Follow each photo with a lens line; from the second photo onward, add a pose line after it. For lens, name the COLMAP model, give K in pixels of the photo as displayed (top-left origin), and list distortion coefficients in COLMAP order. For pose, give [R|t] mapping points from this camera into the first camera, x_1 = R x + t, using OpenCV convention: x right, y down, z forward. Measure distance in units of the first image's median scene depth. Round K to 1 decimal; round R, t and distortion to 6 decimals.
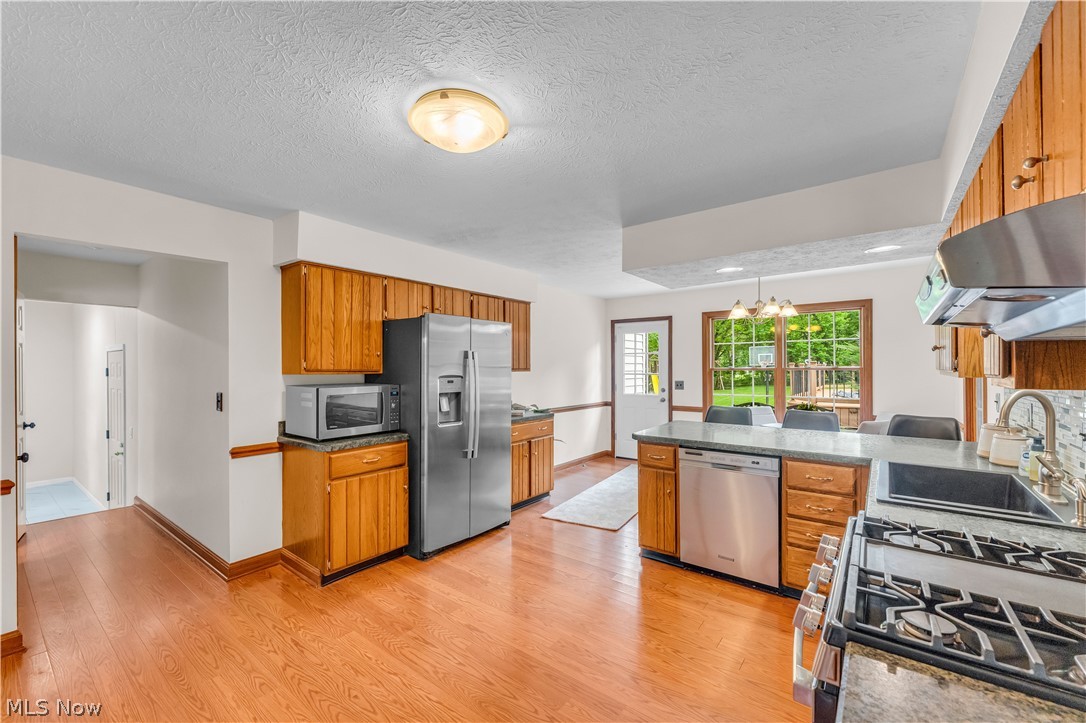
lens RADIAL K [[439.6, 0, 537.9], [0, 439.6, 362.8], [0, 0, 1]] dist [-0.004028, -0.001405]
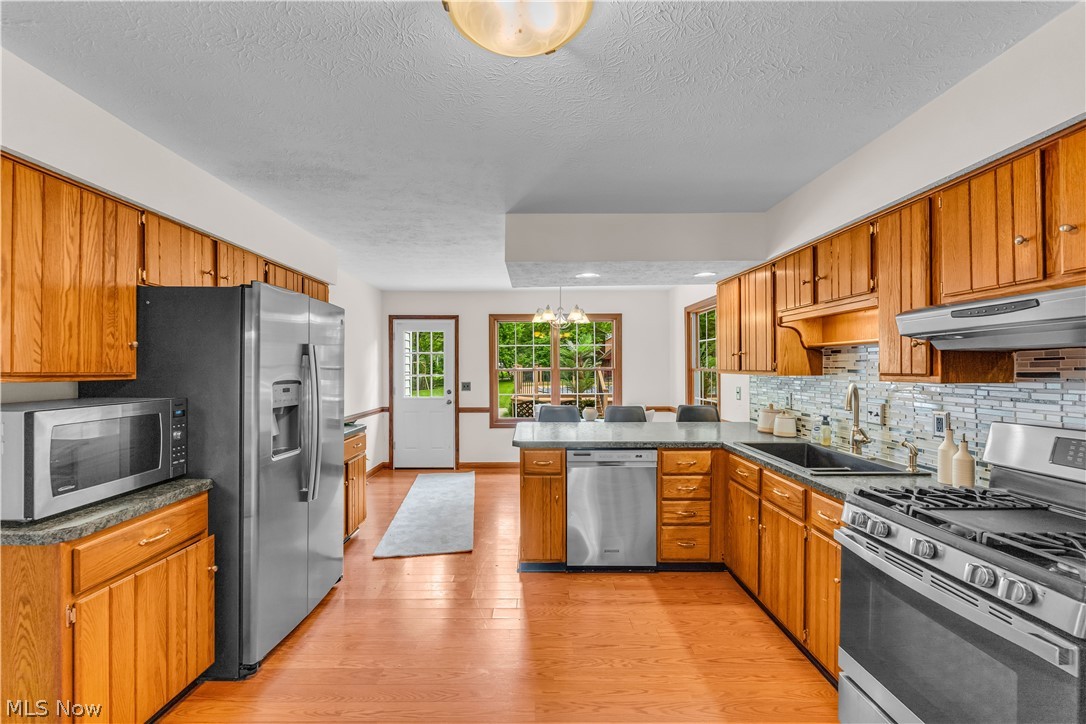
lens RADIAL K [[439.6, 0, 537.2], [0, 439.6, 364.1], [0, 0, 1]] dist [-0.004028, -0.001405]
pose [[0.787953, 0.005523, 0.615710, -0.307889], [-0.006379, 0.999979, -0.000807, 0.002042], [-0.615702, -0.003292, 0.787972, 0.247950]]
